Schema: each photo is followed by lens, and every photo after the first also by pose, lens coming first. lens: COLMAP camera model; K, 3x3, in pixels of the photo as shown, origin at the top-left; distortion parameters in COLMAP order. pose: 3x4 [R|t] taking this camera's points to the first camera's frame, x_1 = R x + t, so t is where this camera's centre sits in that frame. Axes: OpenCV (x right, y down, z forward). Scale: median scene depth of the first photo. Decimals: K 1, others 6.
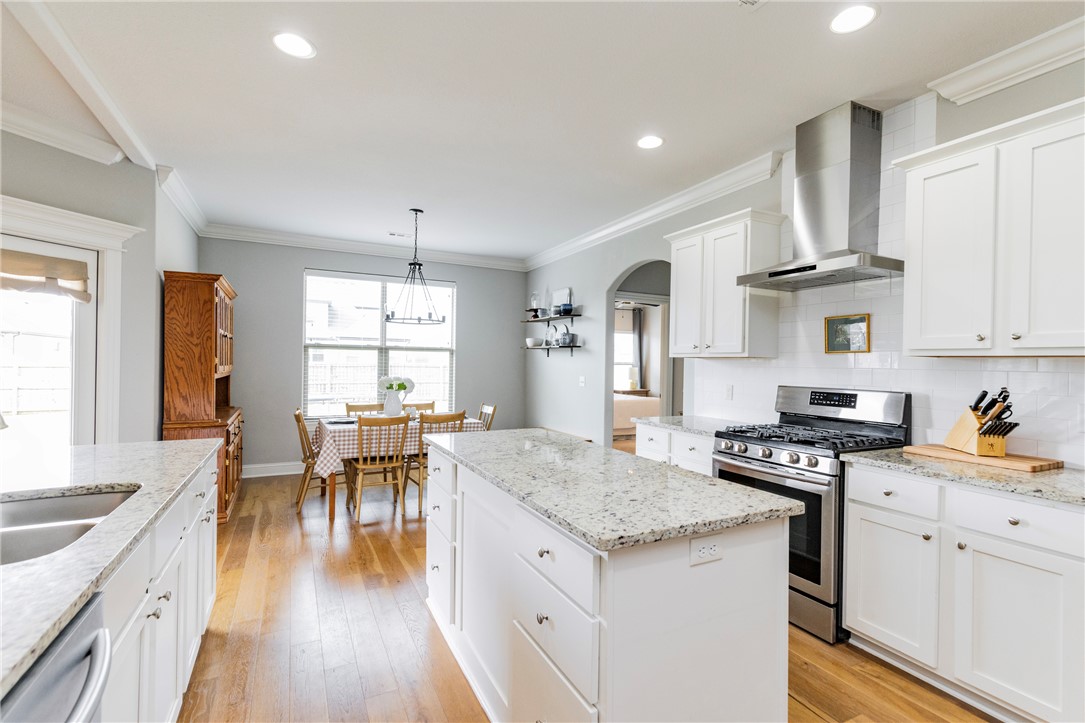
lens RADIAL K [[495.2, 0, 545.8], [0, 495.2, 364.0], [0, 0, 1]] dist [0.007556, -0.001557]
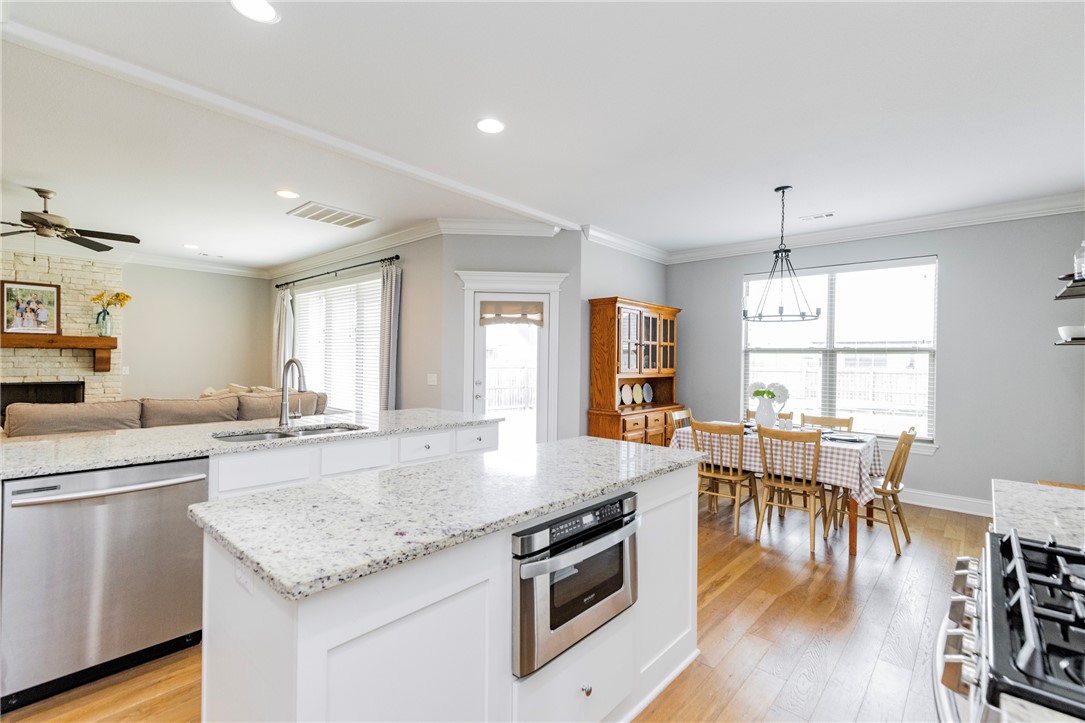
lens RADIAL K [[495.2, 0, 567.3], [0, 495.2, 360.1], [0, 0, 1]] dist [0.007556, -0.001557]
pose [[0.360754, -0.006521, -0.932638, 0.481401], [-0.010908, 0.999878, -0.011211, -0.001379], [0.932597, 0.014218, 0.360639, 0.424658]]
